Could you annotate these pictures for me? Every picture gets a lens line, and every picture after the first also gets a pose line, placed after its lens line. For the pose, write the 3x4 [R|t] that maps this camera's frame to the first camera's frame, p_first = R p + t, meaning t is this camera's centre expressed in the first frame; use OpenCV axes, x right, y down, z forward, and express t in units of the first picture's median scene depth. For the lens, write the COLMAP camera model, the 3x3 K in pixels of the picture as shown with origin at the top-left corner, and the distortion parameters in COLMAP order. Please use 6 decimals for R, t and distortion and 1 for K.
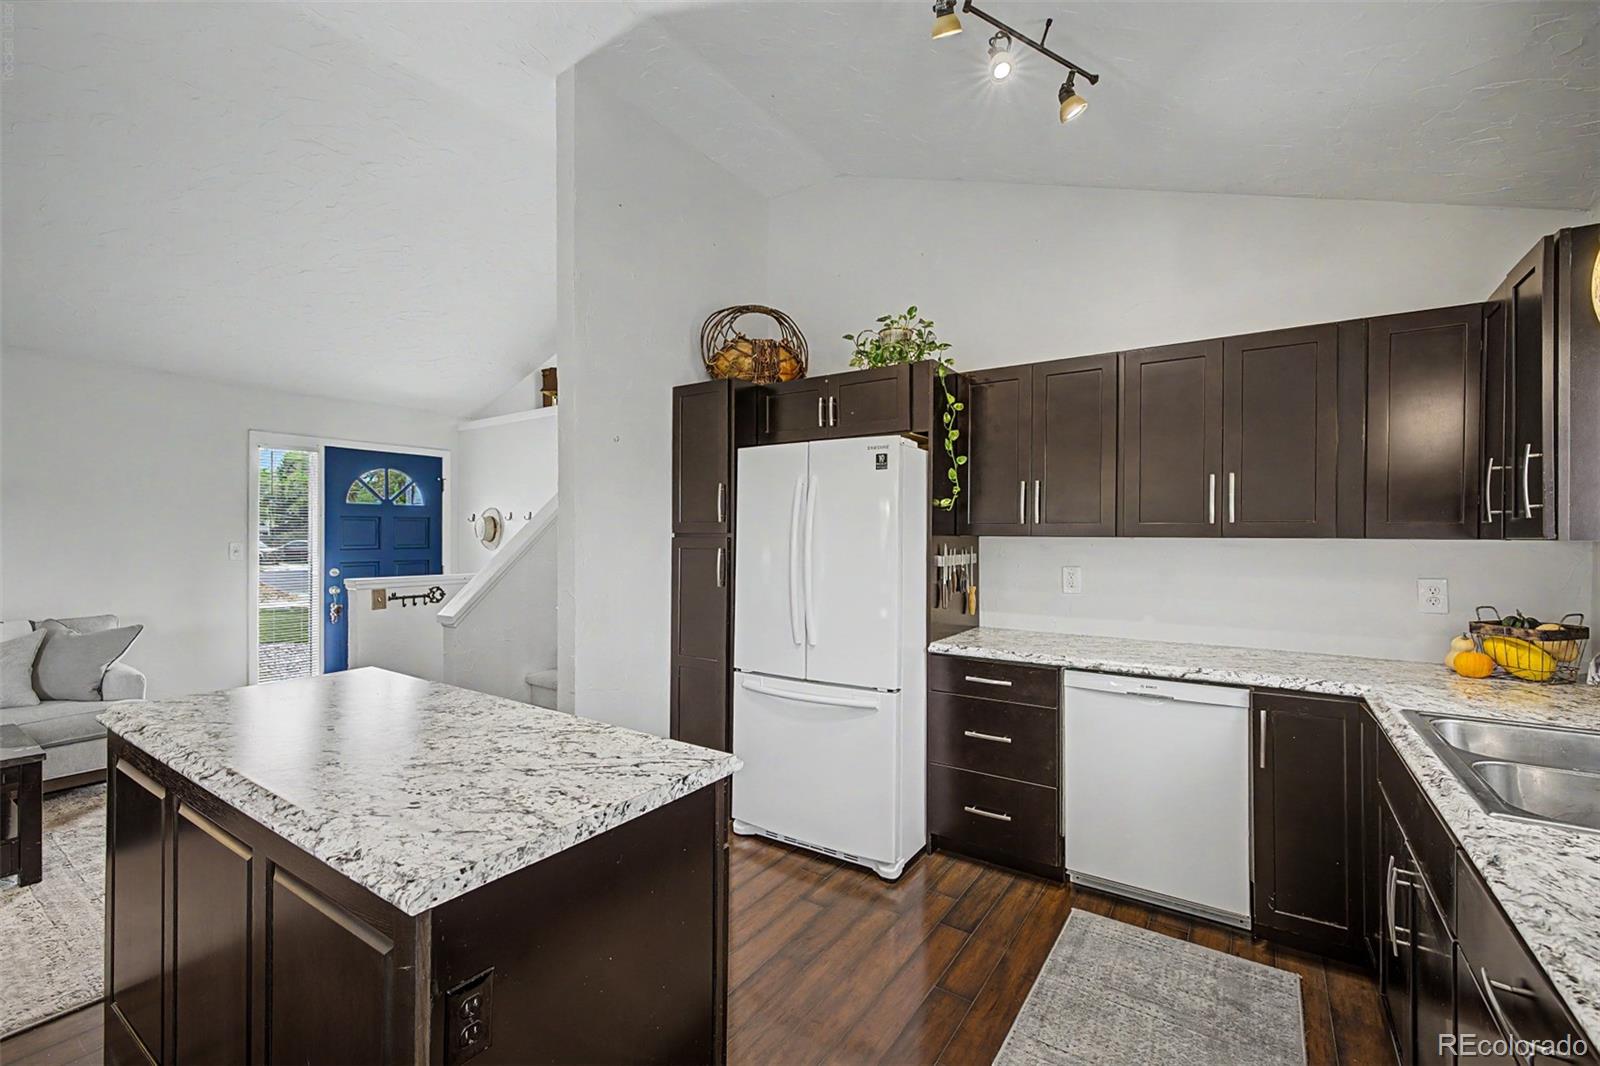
lens RADIAL K [[676.8, 0, 793.3], [0, 676.8, 535.5], [0, 0, 1]] dist [0.010995, -0.000921]
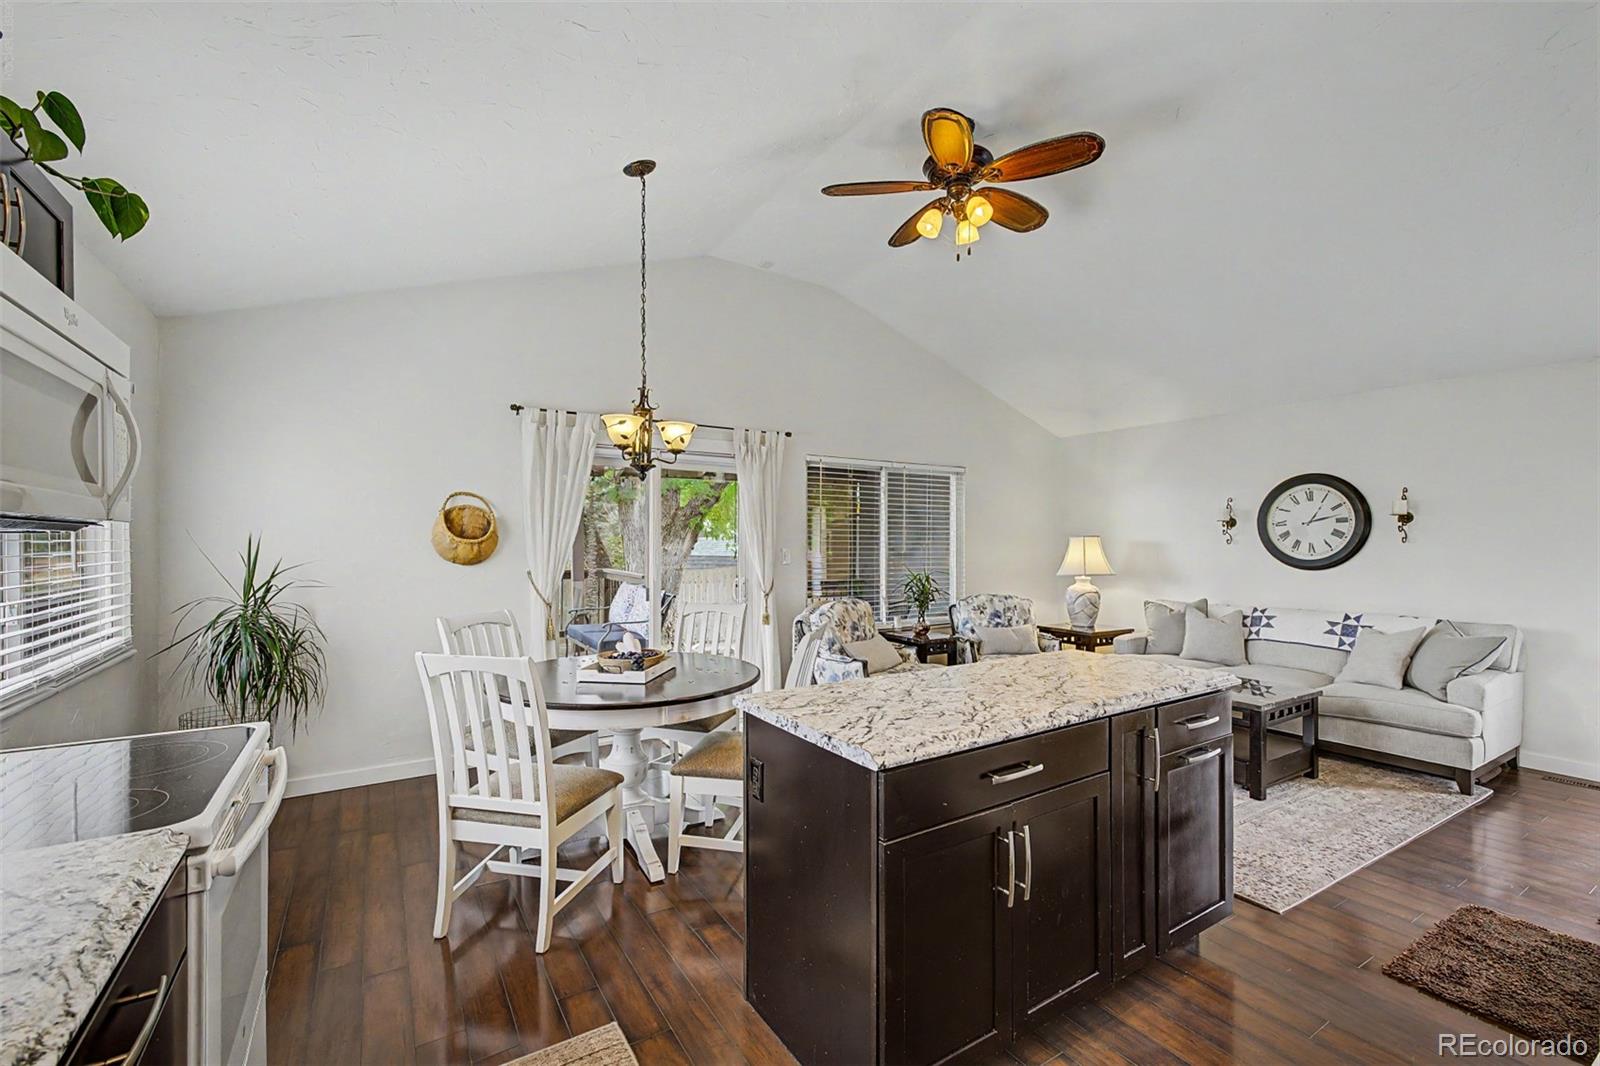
lens RADIAL K [[676.8, 0, 784.9], [0, 676.8, 548.2], [0, 0, 1]] dist [0.010995, -0.000921]
pose [[-0.406464, 0.005737, -0.913649, 0.309658], [-0.003429, 0.999964, 0.007805, 0.002951], [0.913660, 0.006305, -0.406430, 0.447020]]
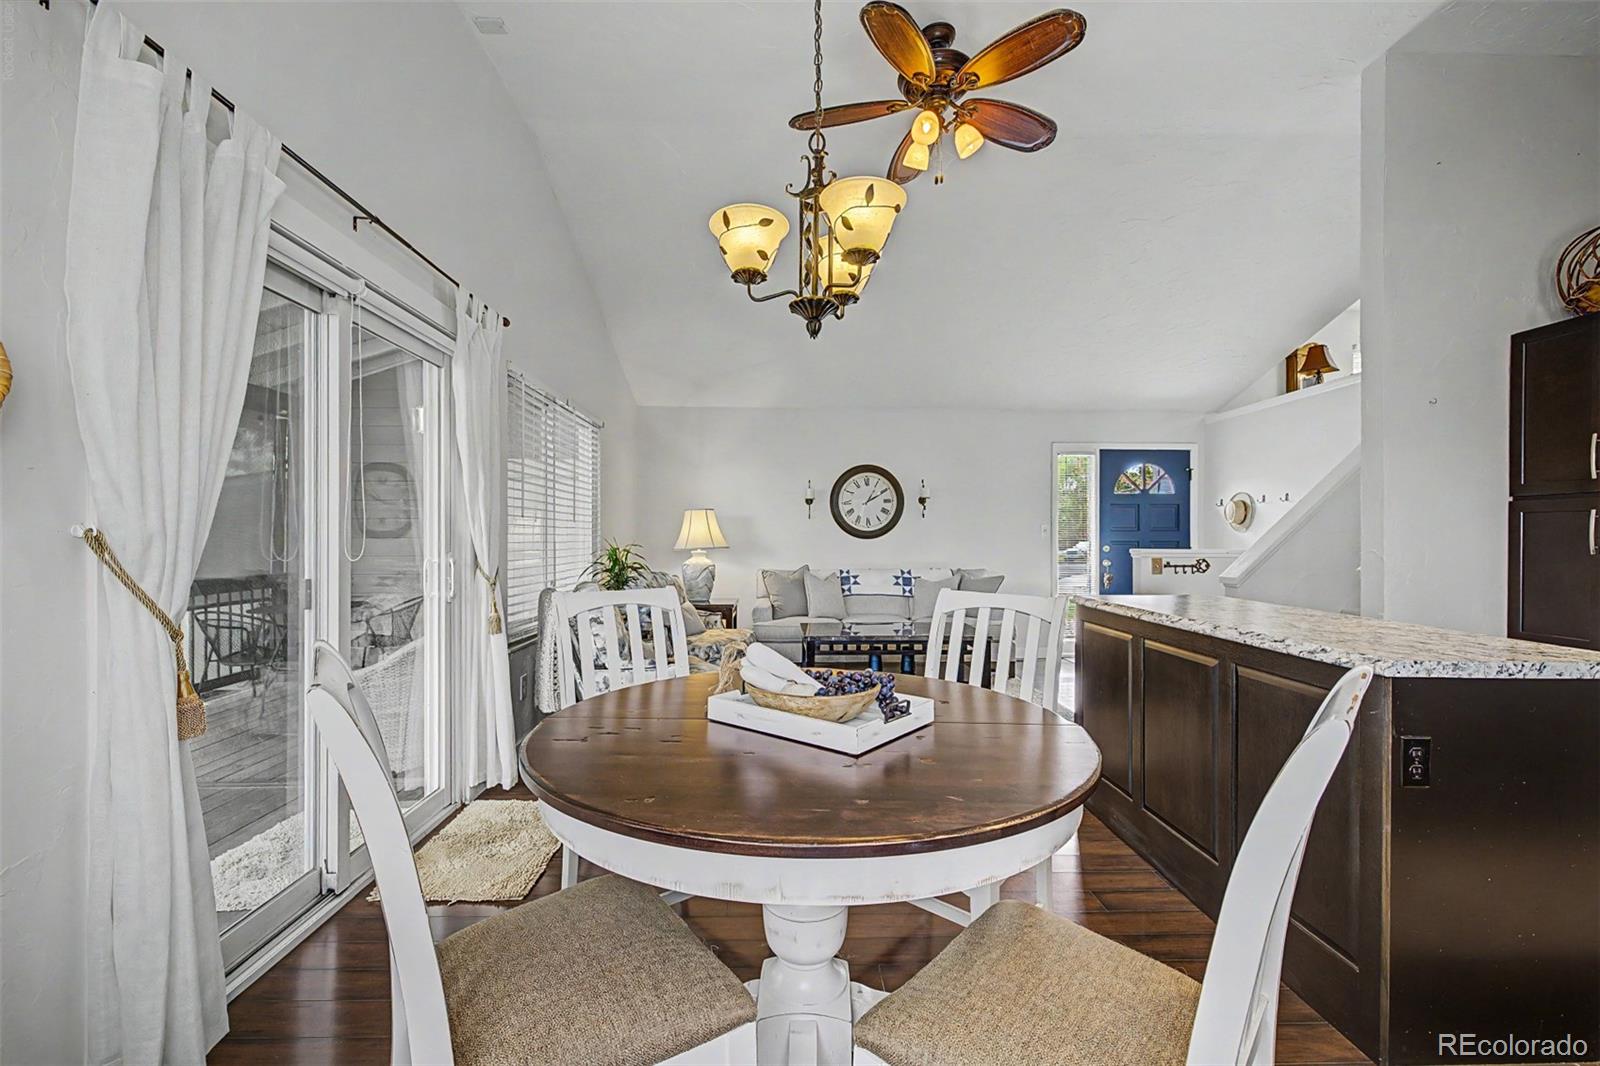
lens RADIAL K [[676.8, 0, 810.1], [0, 676.8, 535.3], [0, 0, 1]] dist [0.010995, -0.000921]
pose [[0.608231, -0.000592, -0.793760, -0.017924], [-0.004405, 0.999982, -0.004121, 0.047266], [0.793748, 0.006003, 0.608217, -0.250262]]
